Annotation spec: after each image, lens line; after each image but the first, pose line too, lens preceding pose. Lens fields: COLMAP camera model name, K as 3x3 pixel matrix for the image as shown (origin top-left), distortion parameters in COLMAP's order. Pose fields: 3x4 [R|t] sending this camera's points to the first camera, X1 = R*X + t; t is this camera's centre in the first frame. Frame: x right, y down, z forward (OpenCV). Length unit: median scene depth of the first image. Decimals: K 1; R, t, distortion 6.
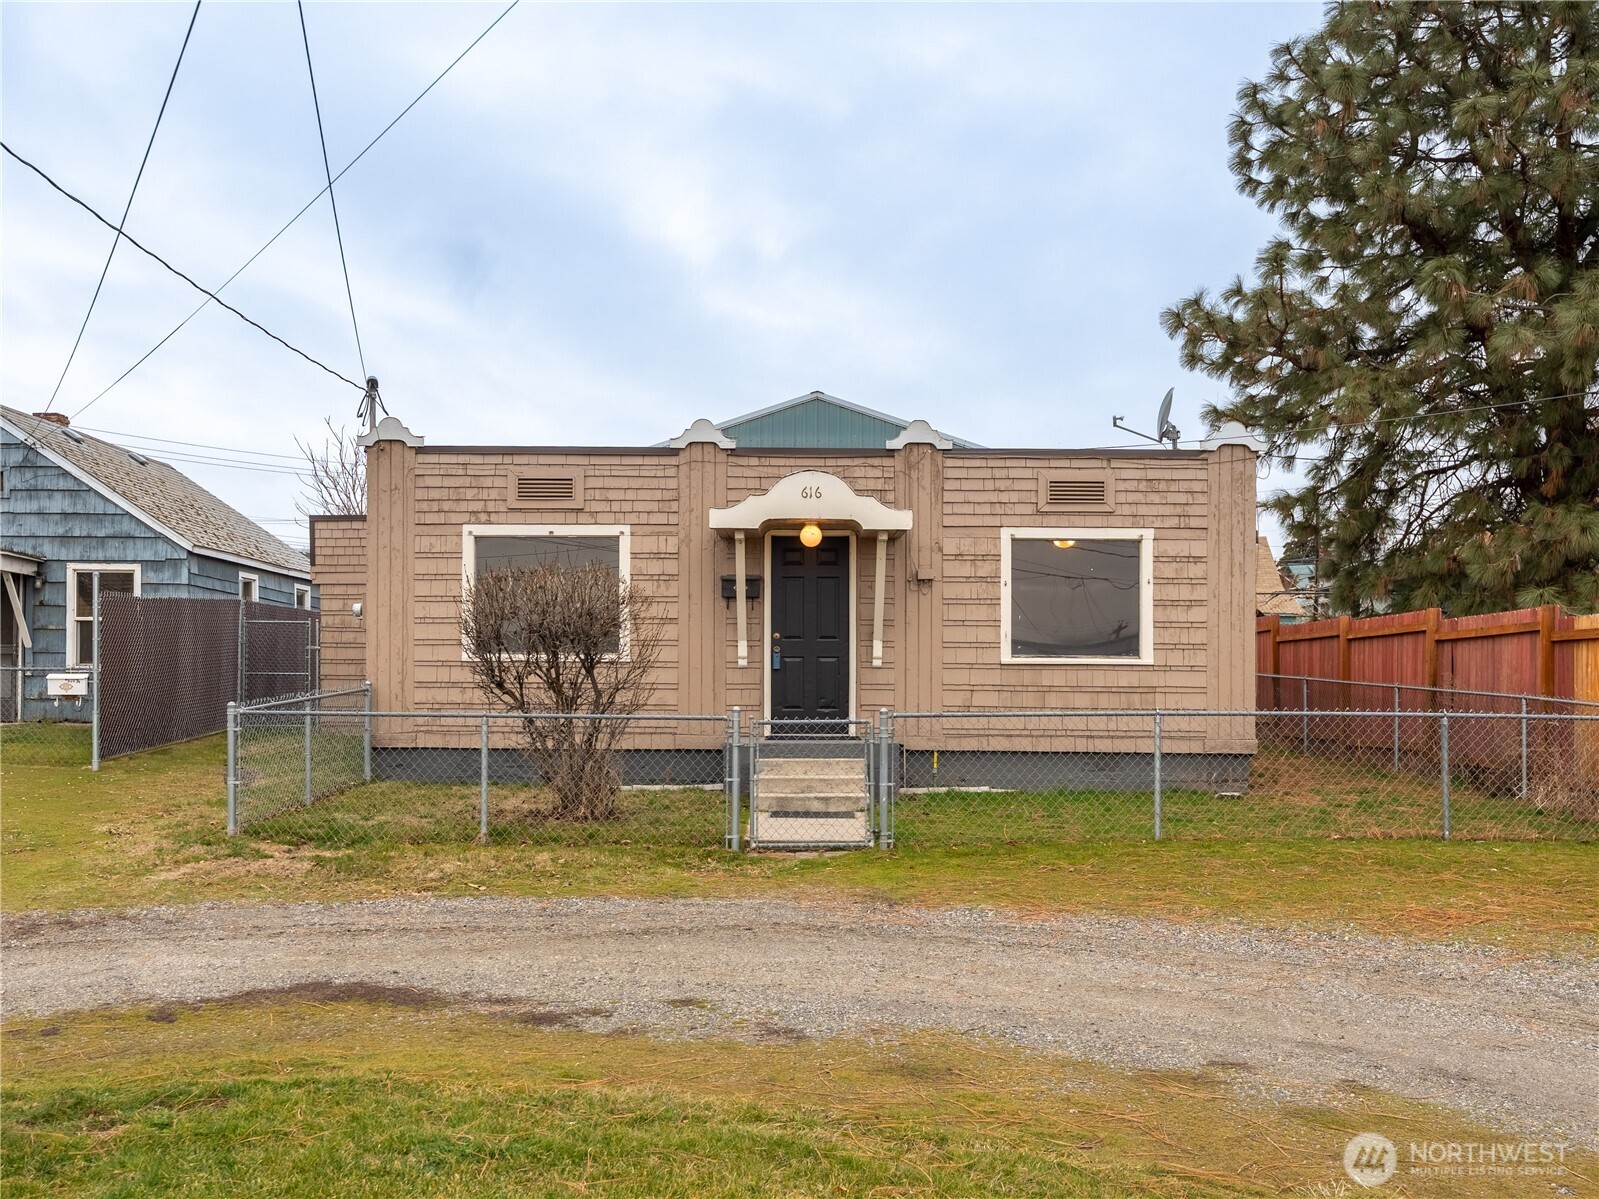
lens RADIAL K [[1716.3, 0, 747.9], [0, 1716.3, 675.5], [0, 0, 1]] dist [0.001376, 0.000000]
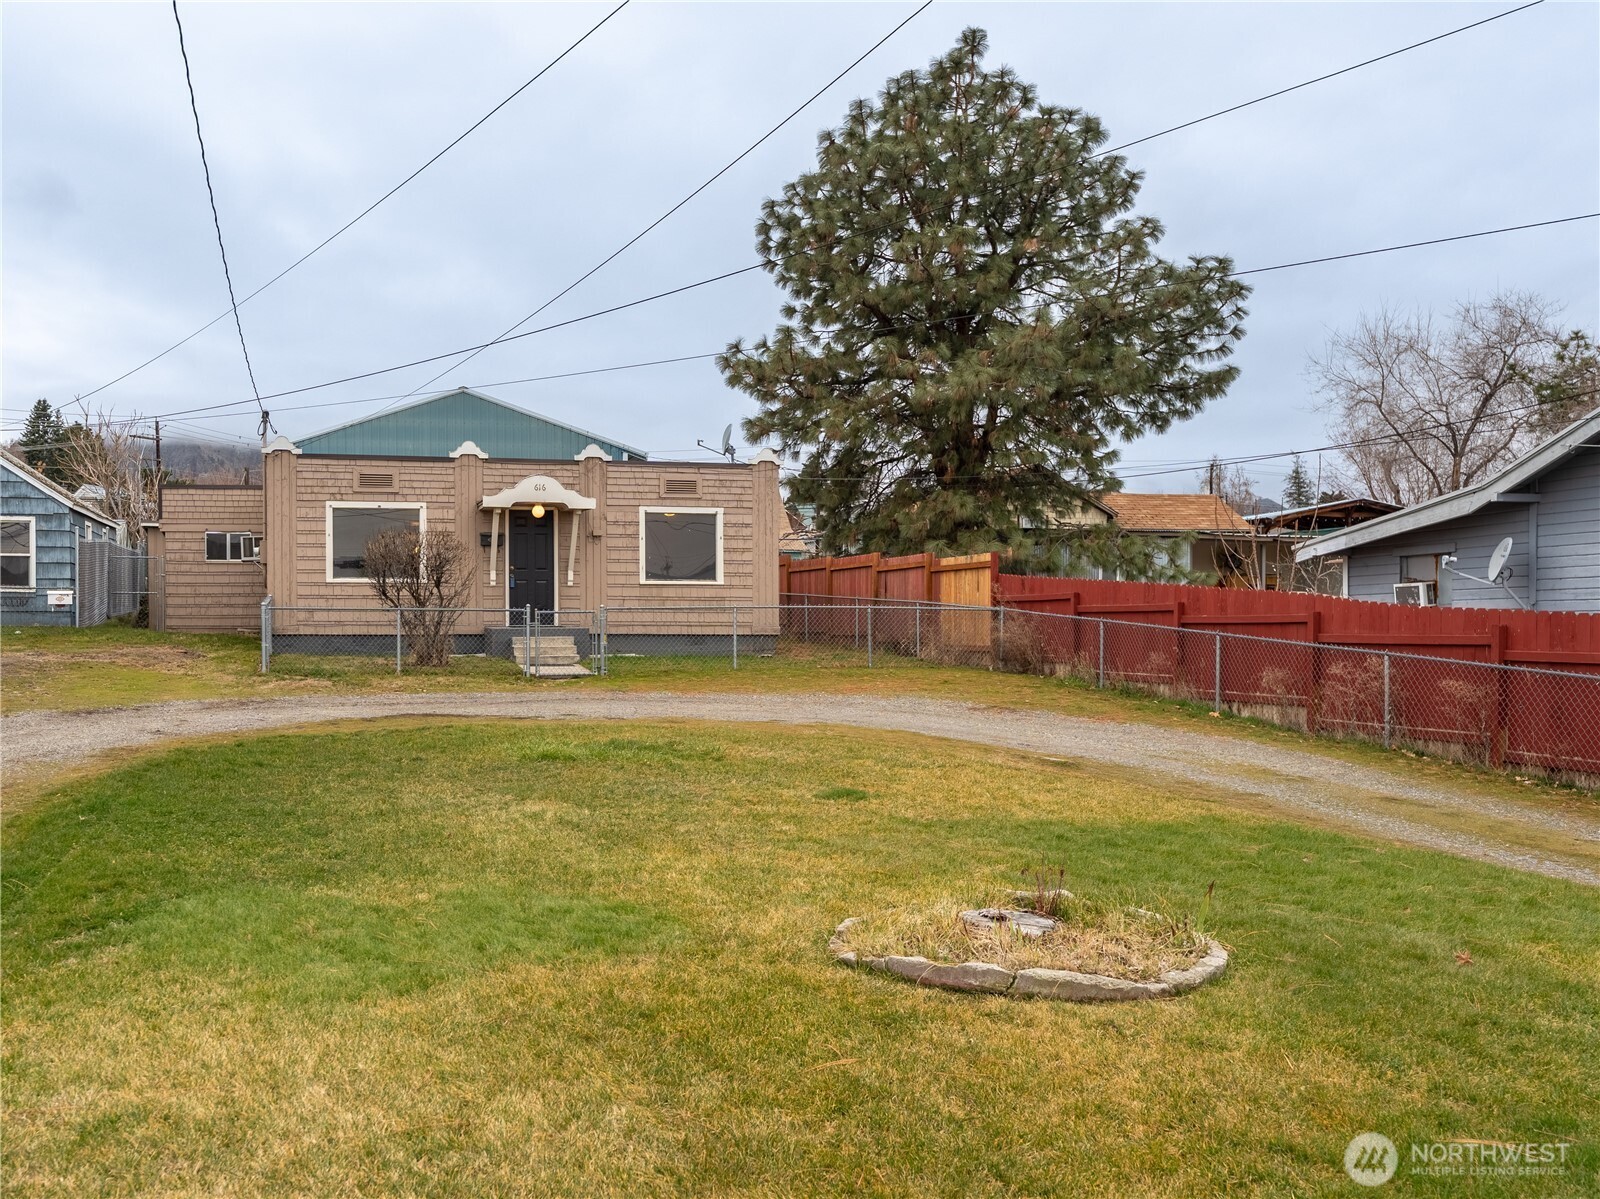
lens RADIAL K [[2362.6, 0, 799.5], [0, 2362.6, 599.3], [0, 0, 1]] dist [-0.000886, 0.000000]
pose [[0.953113, -0.001840, 0.302609, -0.423479], [0.004465, 0.999958, -0.007982, 0.028416], [-0.302582, 0.008959, 0.953081, -1.336401]]
